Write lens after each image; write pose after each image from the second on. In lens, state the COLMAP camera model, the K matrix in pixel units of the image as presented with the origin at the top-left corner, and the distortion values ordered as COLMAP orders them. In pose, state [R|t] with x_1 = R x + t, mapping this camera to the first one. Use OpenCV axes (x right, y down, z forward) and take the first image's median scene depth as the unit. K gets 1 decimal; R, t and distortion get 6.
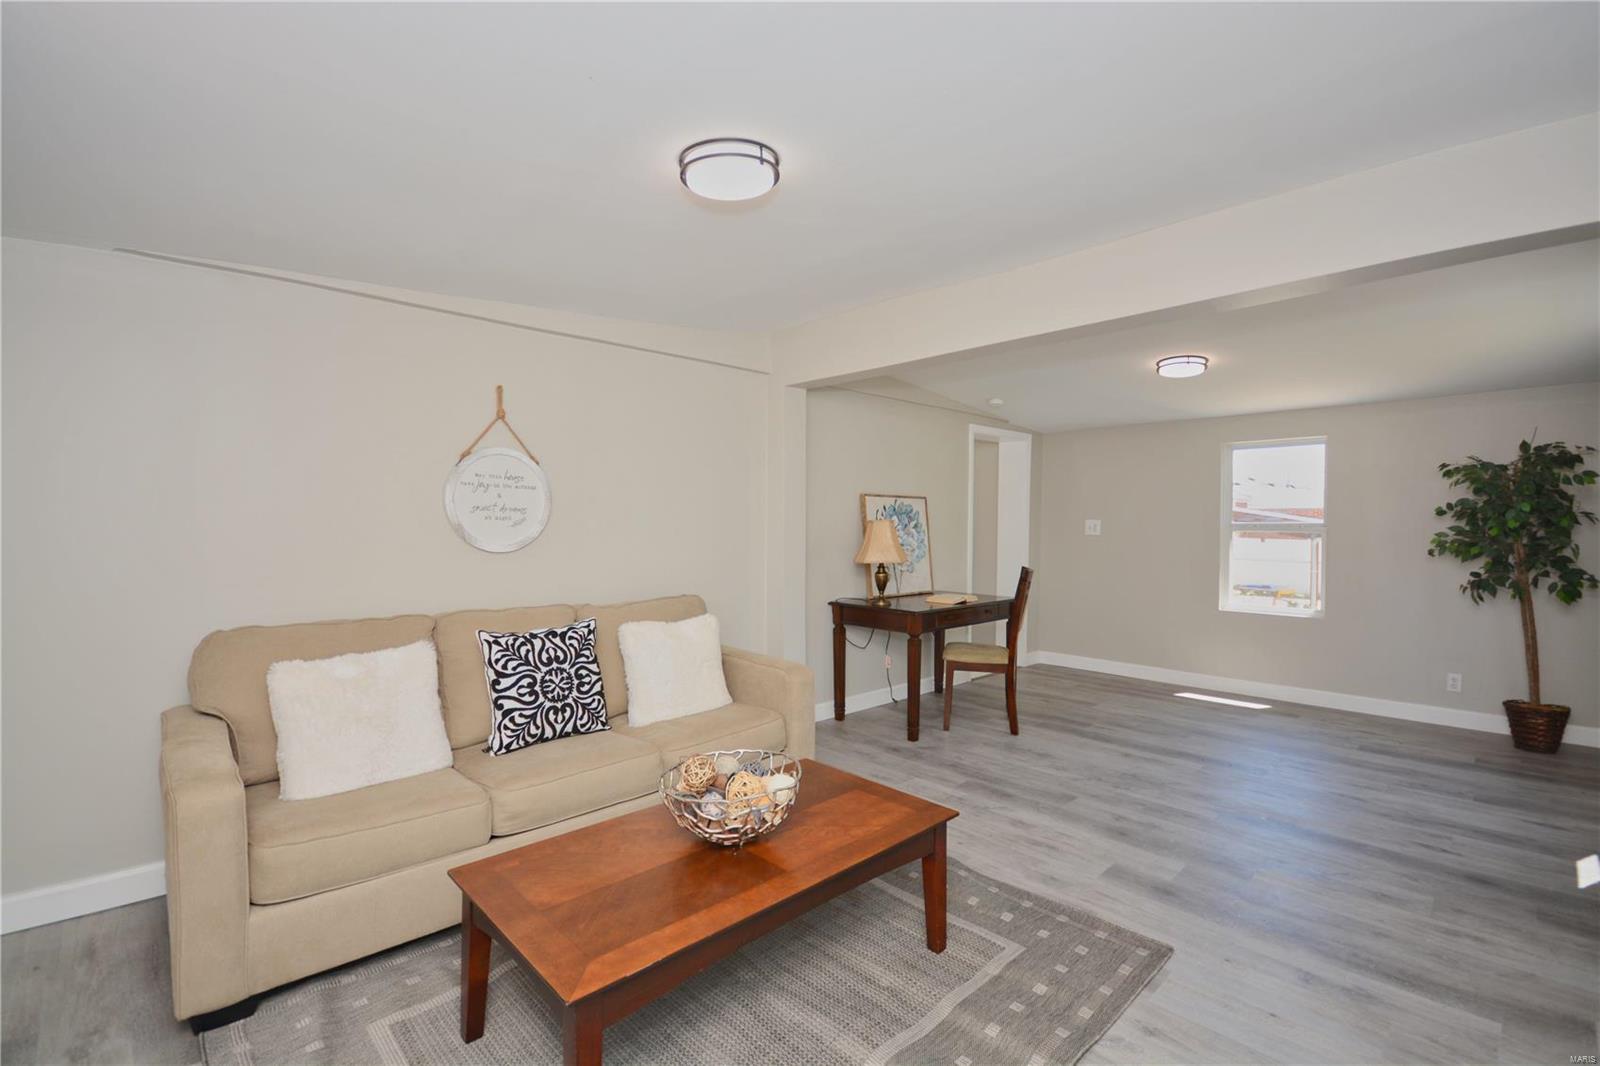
lens RADIAL K [[704.9, 0, 805.9], [0, 704.9, 527.2], [0, 0, 1]] dist [-0.000085, -0.010116]
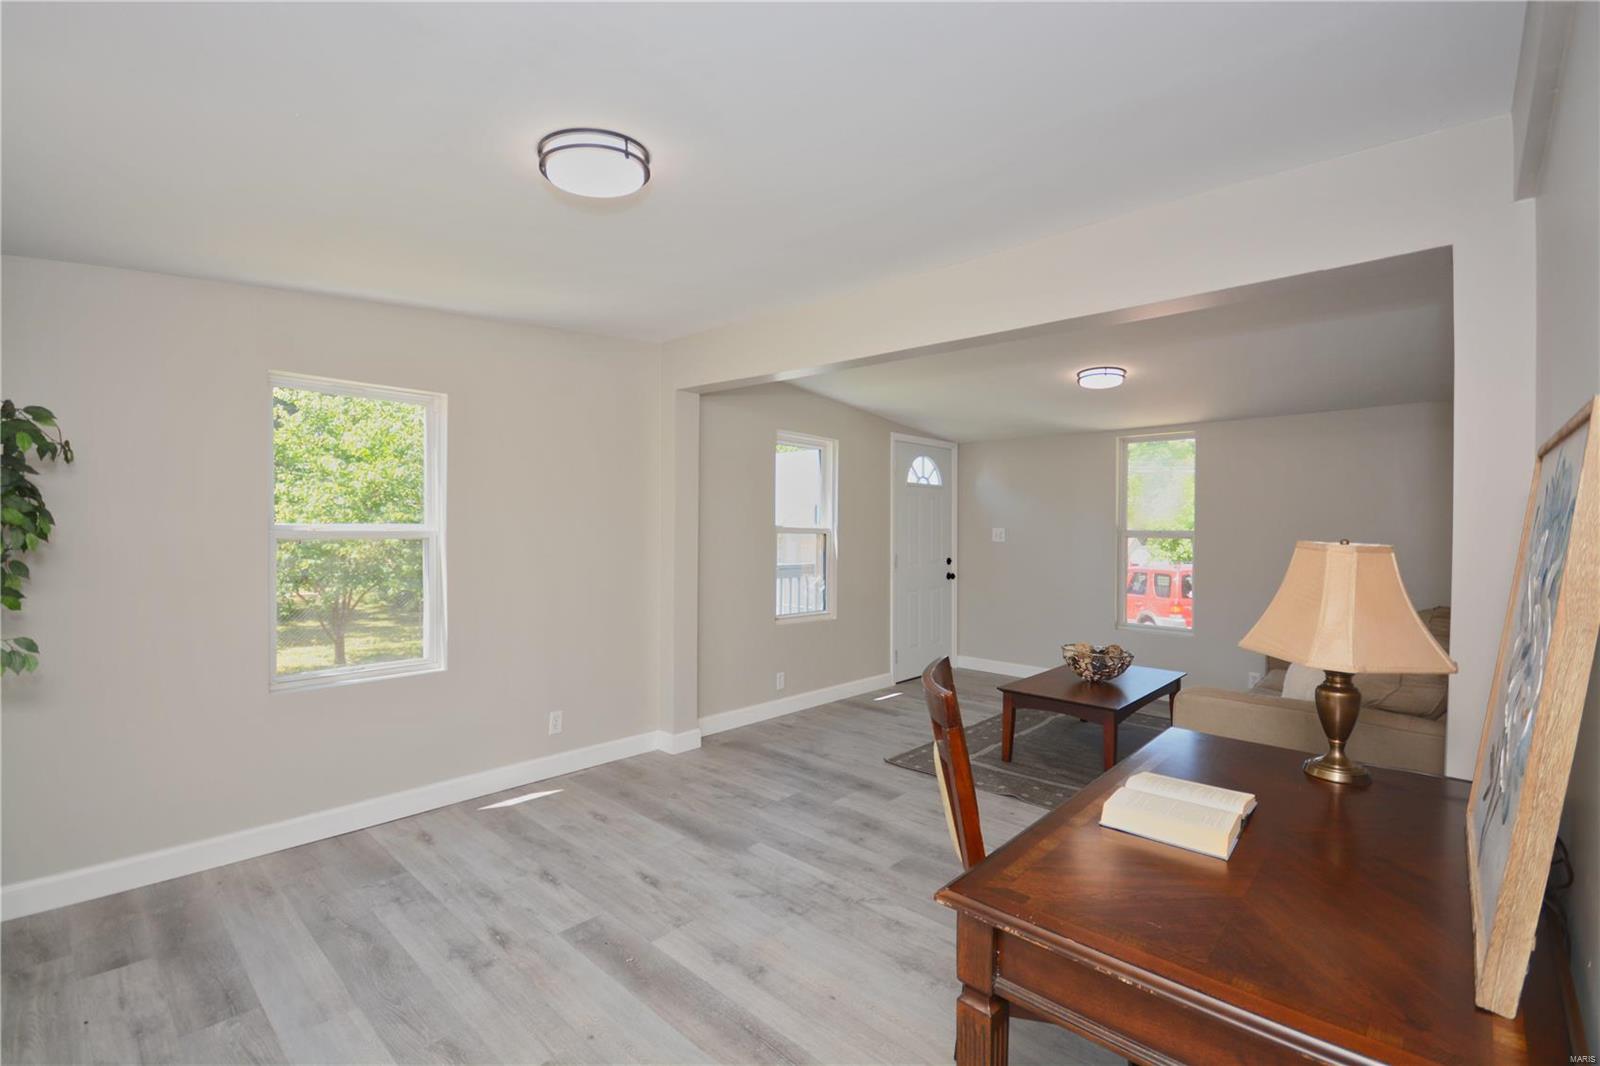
lens RADIAL K [[704.9, 0, 805.9], [0, 704.9, 527.2], [0, 0, 1]] dist [-0.000085, -0.010116]
pose [[-0.997867, -0.017601, -0.062870, 0.472725], [-0.018235, 0.999788, 0.009523, -0.021268], [0.062689, 0.010649, -0.997976, 1.577358]]
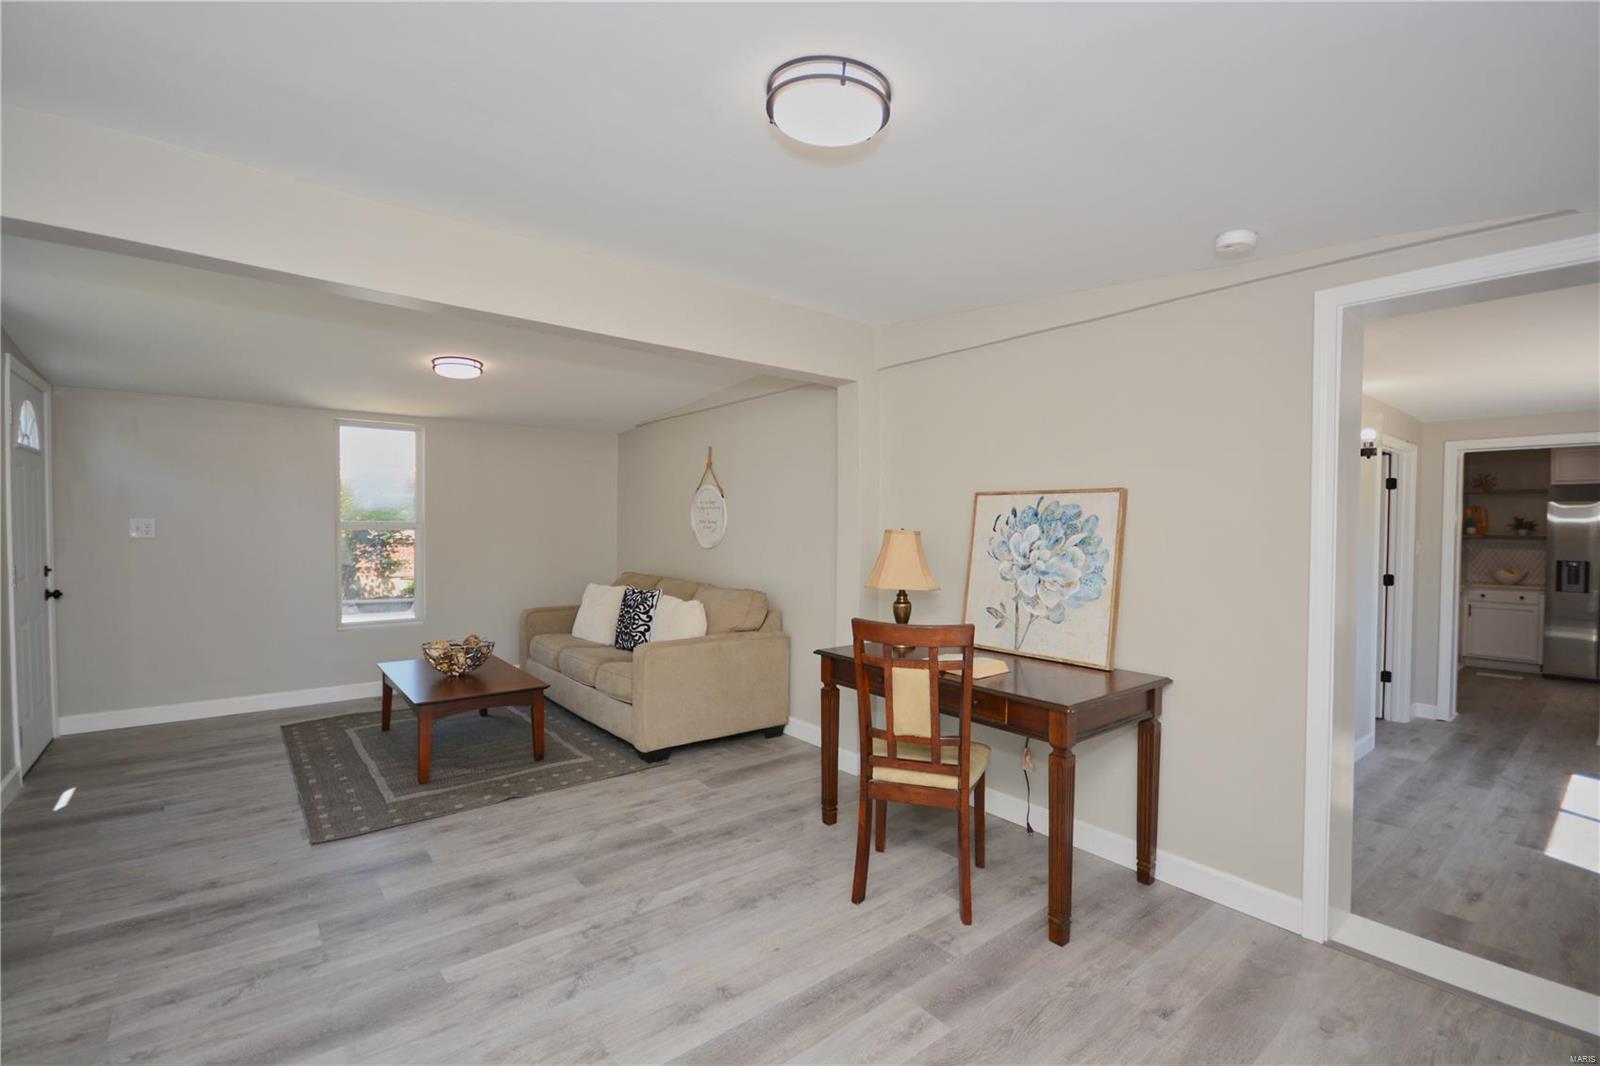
lens RADIAL K [[704.9, 0, 805.9], [0, 704.9, 527.2], [0, 0, 1]] dist [-0.000085, -0.010116]
pose [[-0.079149, -0.002184, -0.996860, 0.987715], [-0.015769, 0.999875, -0.000939, -0.013110], [0.996738, 0.015645, -0.079174, 1.124811]]
